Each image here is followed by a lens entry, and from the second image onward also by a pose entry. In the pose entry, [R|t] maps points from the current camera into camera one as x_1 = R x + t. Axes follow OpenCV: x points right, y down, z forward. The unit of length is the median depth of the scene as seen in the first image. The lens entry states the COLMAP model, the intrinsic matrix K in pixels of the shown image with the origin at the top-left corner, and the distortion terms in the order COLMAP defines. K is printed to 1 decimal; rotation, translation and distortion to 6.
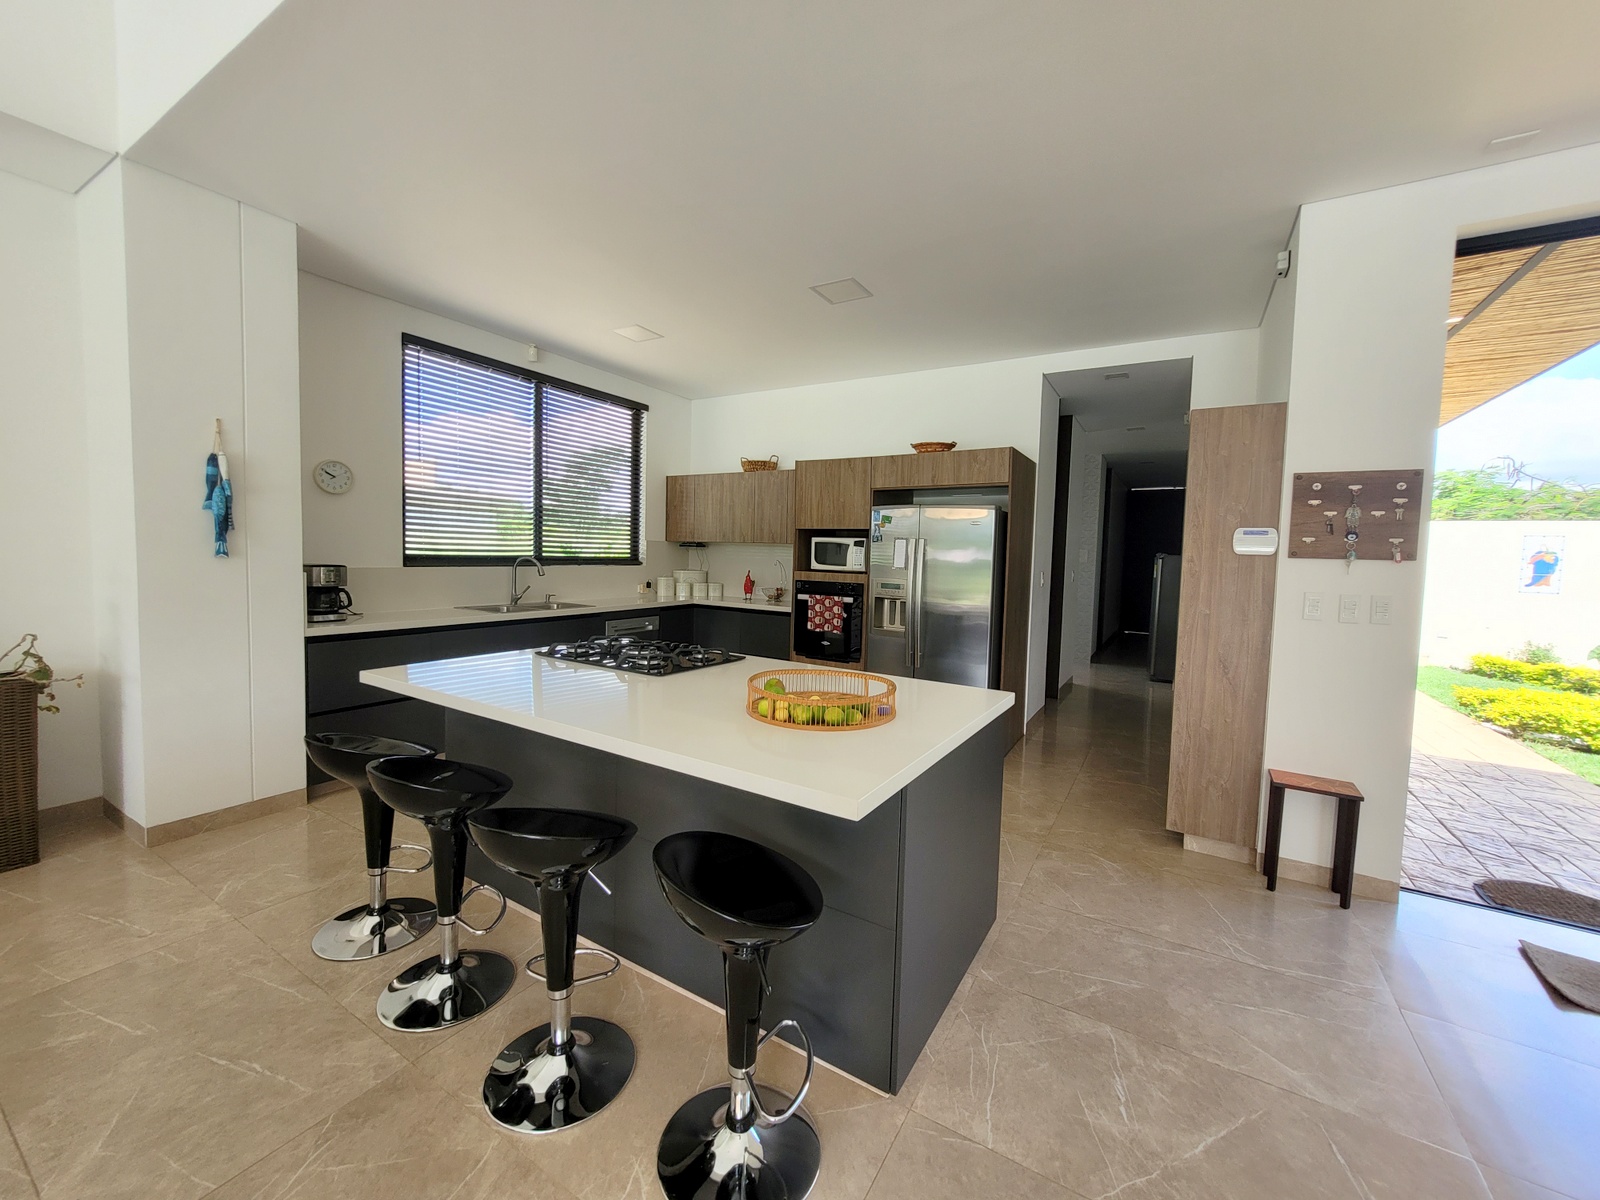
lens RADIAL K [[626.5, 0, 806.0], [0, 626.5, 590.7], [0, 0, 1]] dist [-0.000259, 0.000303]
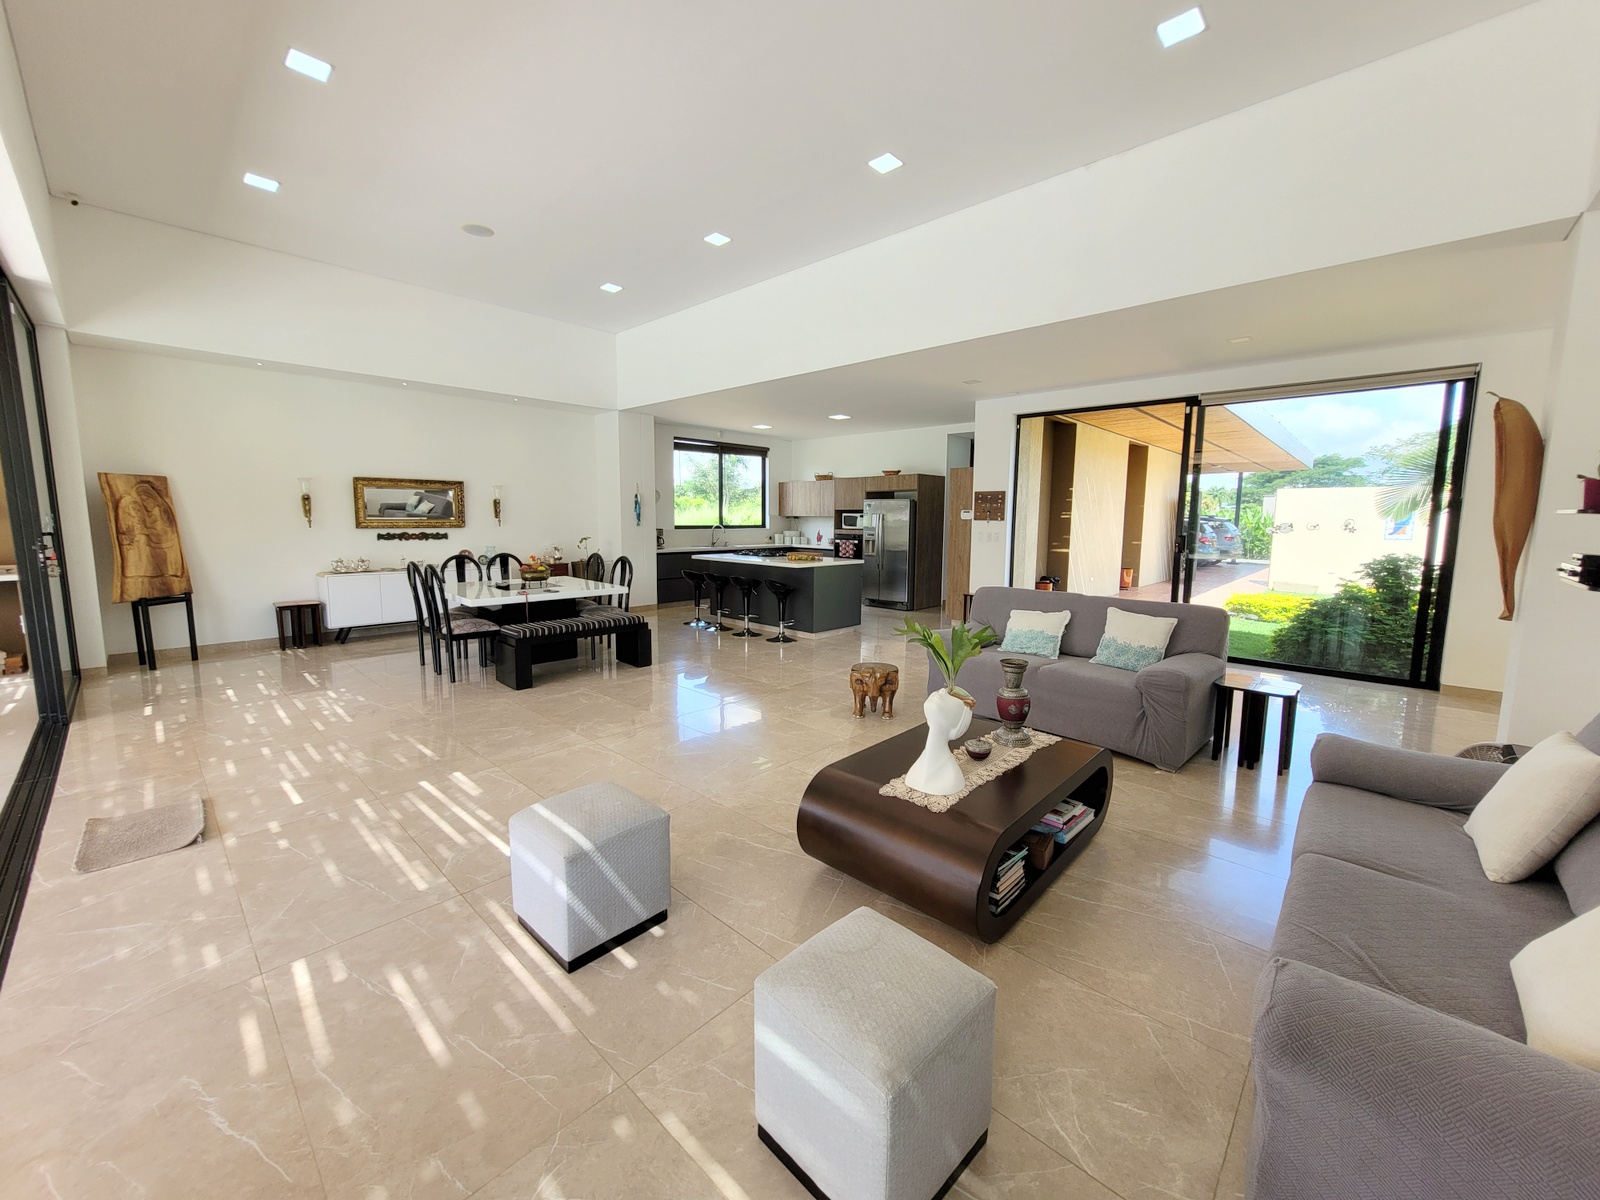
lens RADIAL K [[626.5, 0, 806.0], [0, 626.5, 590.7], [0, 0, 1]] dist [-0.000259, 0.000303]
pose [[0.978500, 0.004285, -0.206205, 0.342993], [0.006324, 0.998691, 0.050766, 0.071582], [0.206152, -0.050979, 0.977191, -1.184779]]
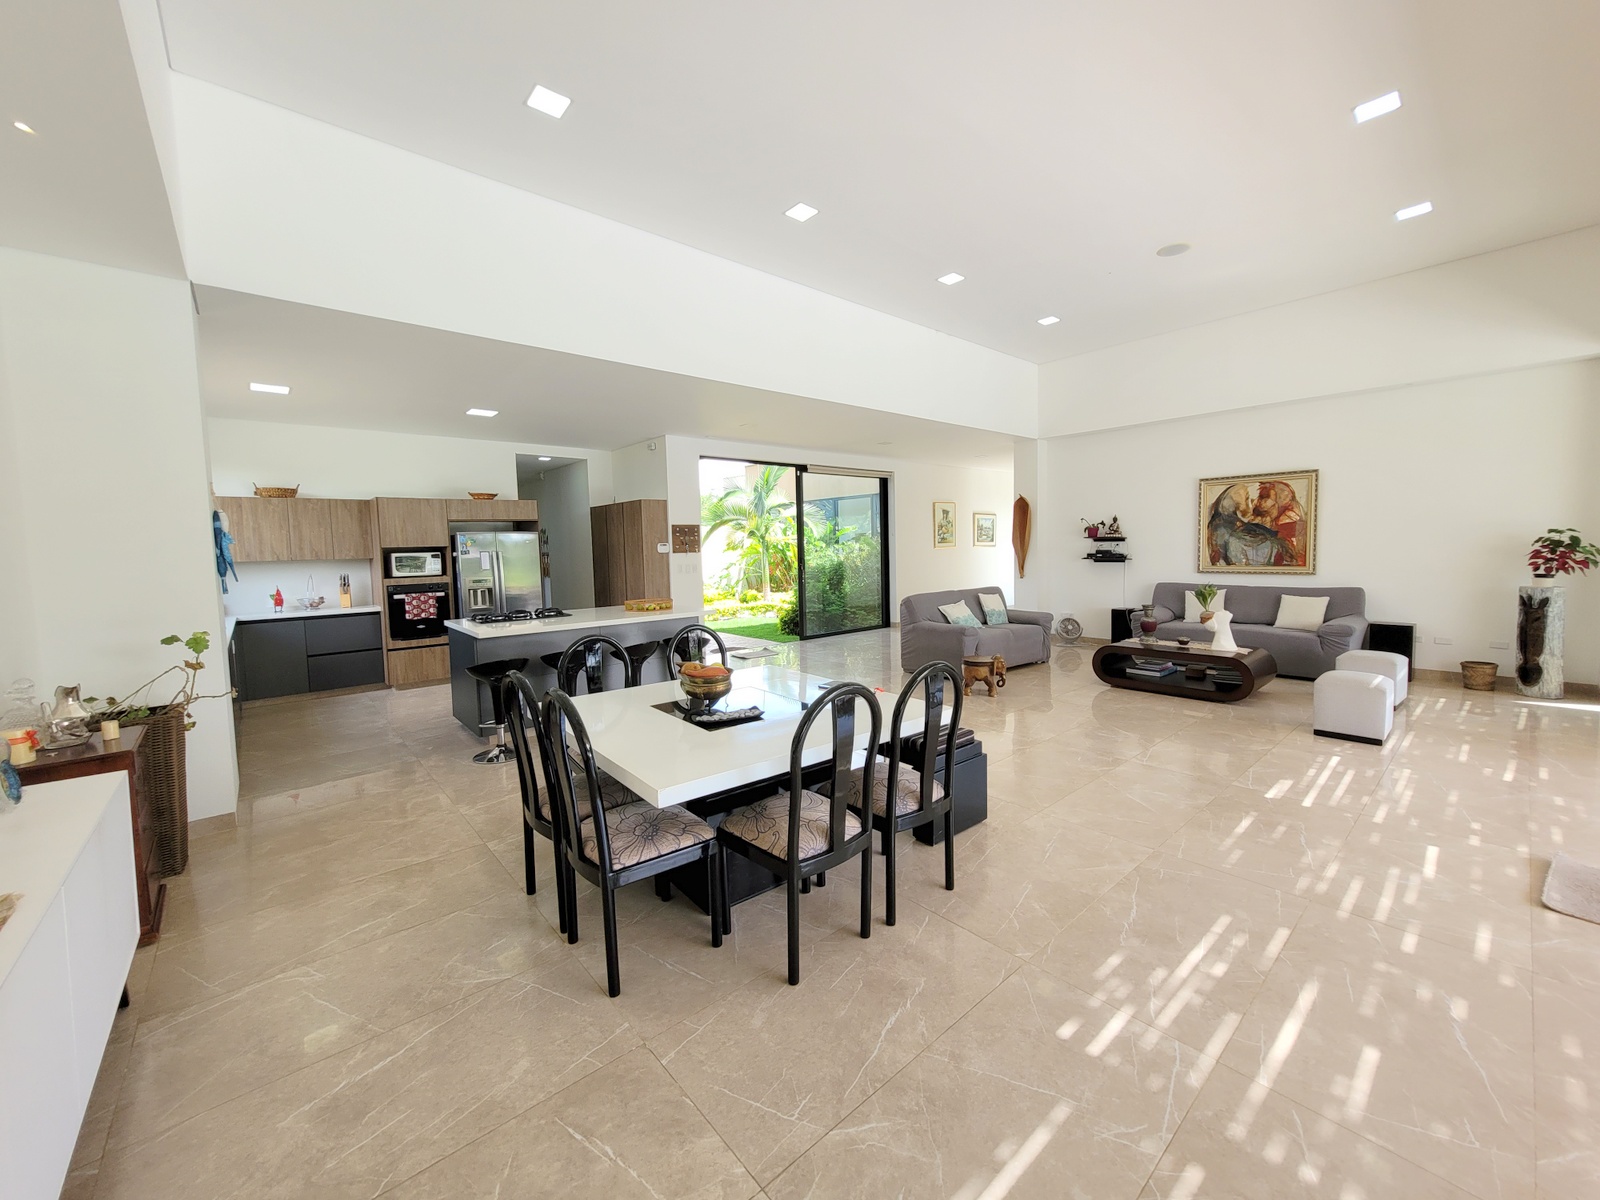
lens RADIAL K [[626.5, 0, 806.0], [0, 626.5, 590.7], [0, 0, 1]] dist [-0.000259, 0.000303]
pose [[0.306251, -0.106080, 0.946022, -1.051806], [0.093584, 0.992313, 0.080975, -0.031809], [-0.947339, 0.063734, 0.313825, -0.291462]]
